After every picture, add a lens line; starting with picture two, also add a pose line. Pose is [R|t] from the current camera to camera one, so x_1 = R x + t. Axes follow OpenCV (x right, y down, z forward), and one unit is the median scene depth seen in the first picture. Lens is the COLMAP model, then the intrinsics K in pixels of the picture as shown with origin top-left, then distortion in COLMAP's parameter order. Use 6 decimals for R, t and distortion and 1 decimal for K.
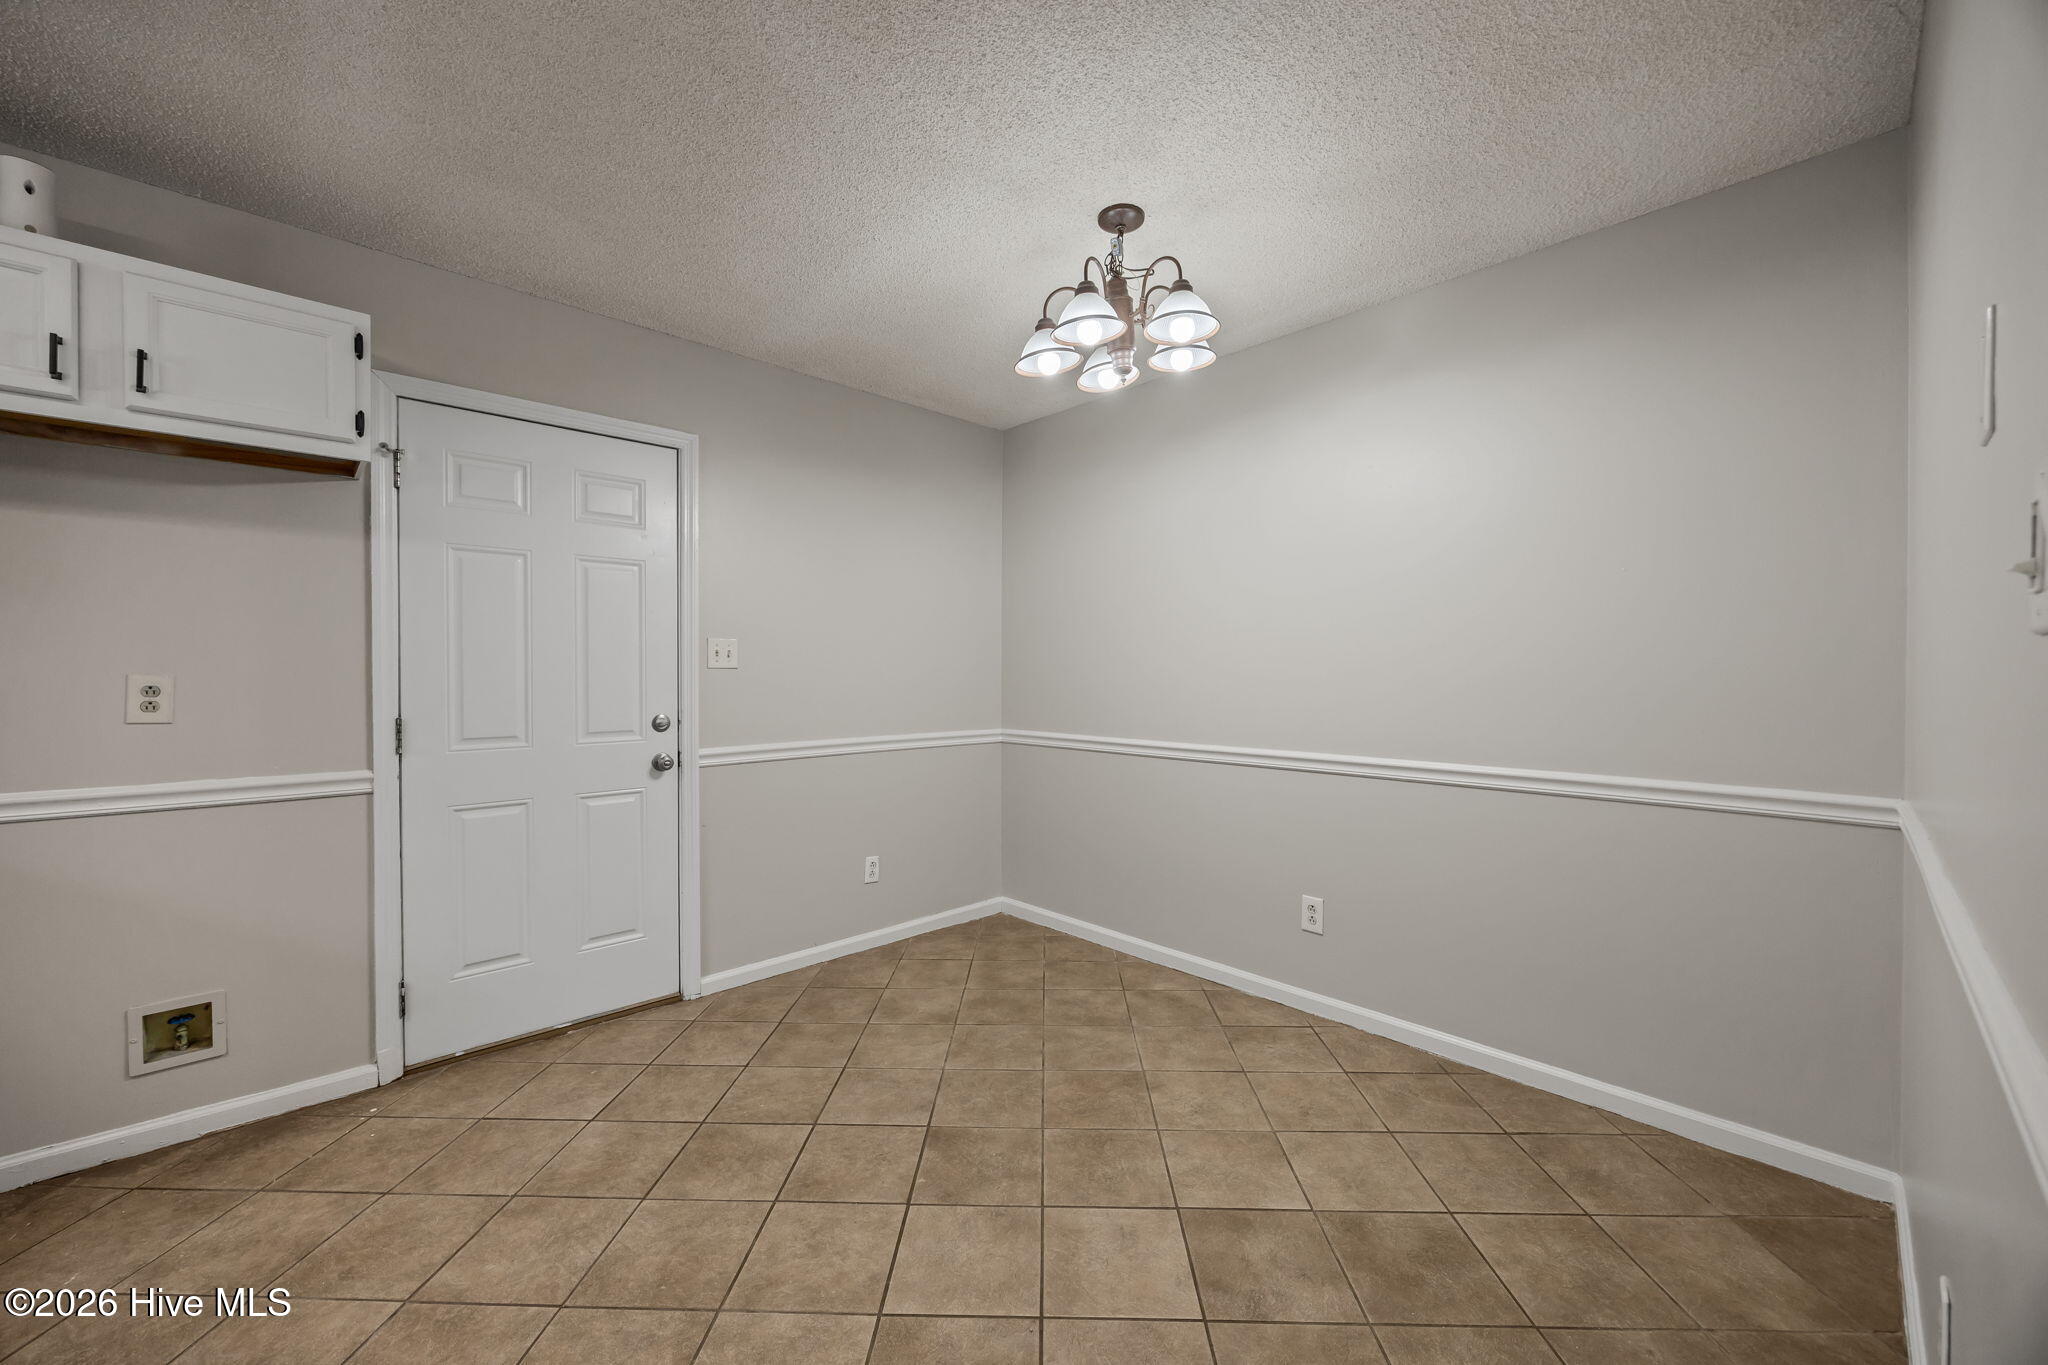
lens RADIAL K [[793.3, 0, 1022.0], [0, 793.3, 680.5], [0, 0, 1]] dist [0.000593, 0.000051]
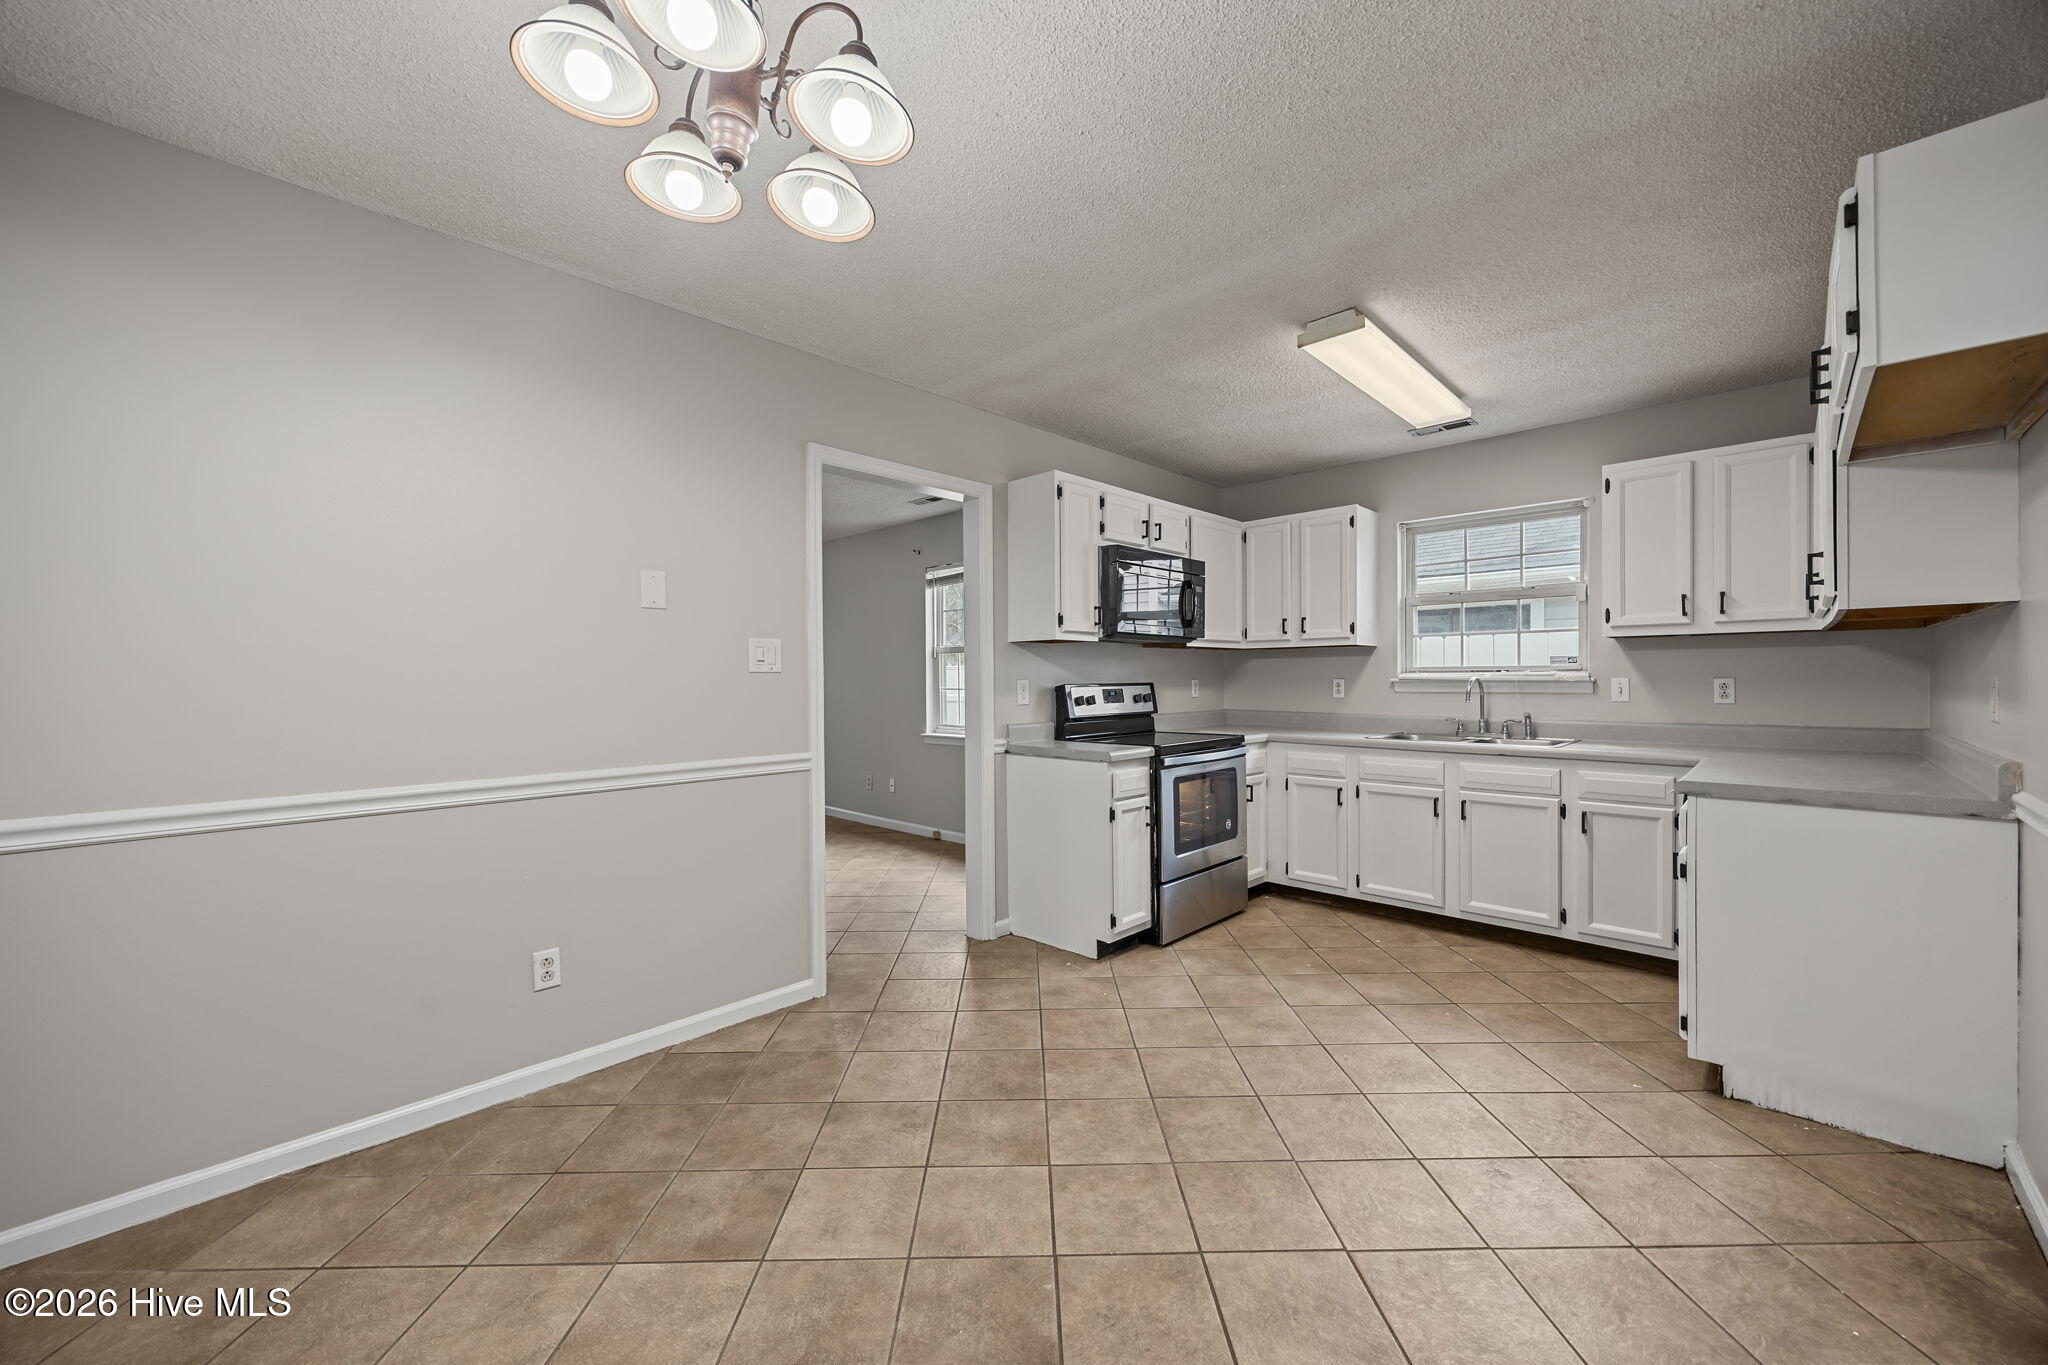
lens RADIAL K [[793.3, 0, 1028.8], [0, 793.3, 673.8], [0, 0, 1]] dist [0.000593, 0.000051]
pose [[-0.999009, 0.009002, -0.043590, -0.081285], [0.008970, 0.999959, 0.000927, -0.014297], [0.043597, 0.000535, -0.999049, 1.980735]]
